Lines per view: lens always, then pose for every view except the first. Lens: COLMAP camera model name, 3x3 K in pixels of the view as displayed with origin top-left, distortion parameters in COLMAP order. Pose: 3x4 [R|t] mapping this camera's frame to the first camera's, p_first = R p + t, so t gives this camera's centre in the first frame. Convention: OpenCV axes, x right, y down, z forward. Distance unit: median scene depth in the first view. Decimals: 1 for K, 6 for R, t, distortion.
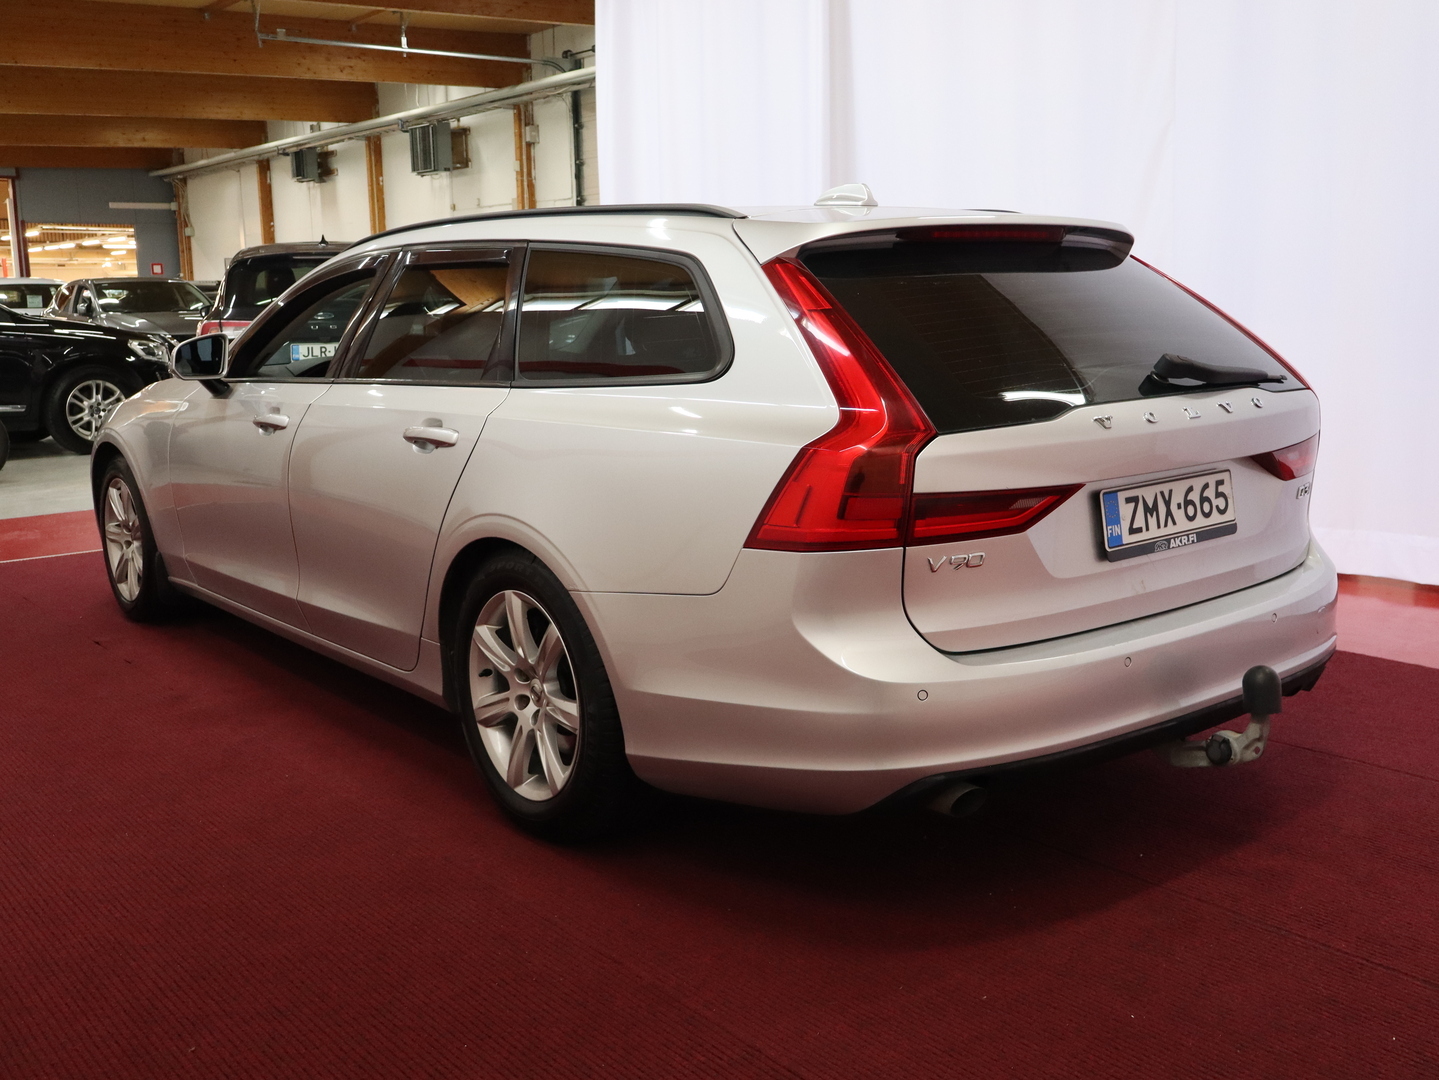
lens RADIAL K [[1520.4, 0, 719.5], [0, 1520.4, 540.0], [0, 0, 1]] dist [0.005686, -0.013690]
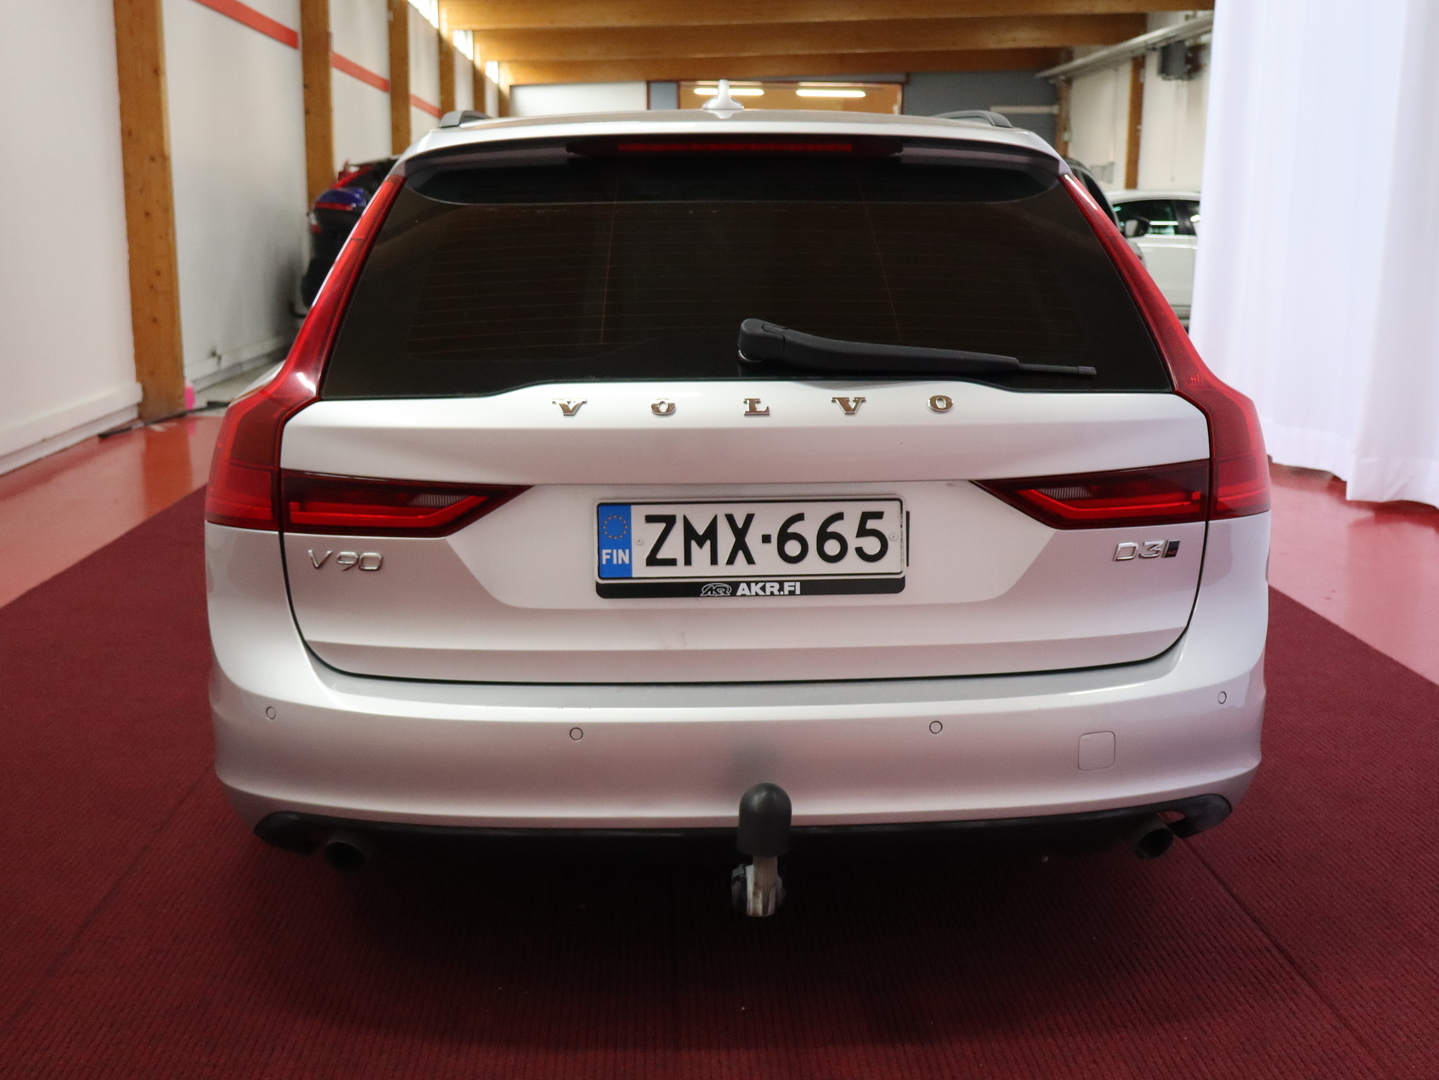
lens RADIAL K [[1629.5, 0, 719.5], [0, 1629.5, 540.0], [0, 0, 1]] dist [0.020346, -0.007954]
pose [[0.784590, 0.145213, -0.602770, 0.738680], [-0.118894, 0.989382, 0.083593, -0.082138], [0.608508, 0.006080, 0.793524, 0.389214]]
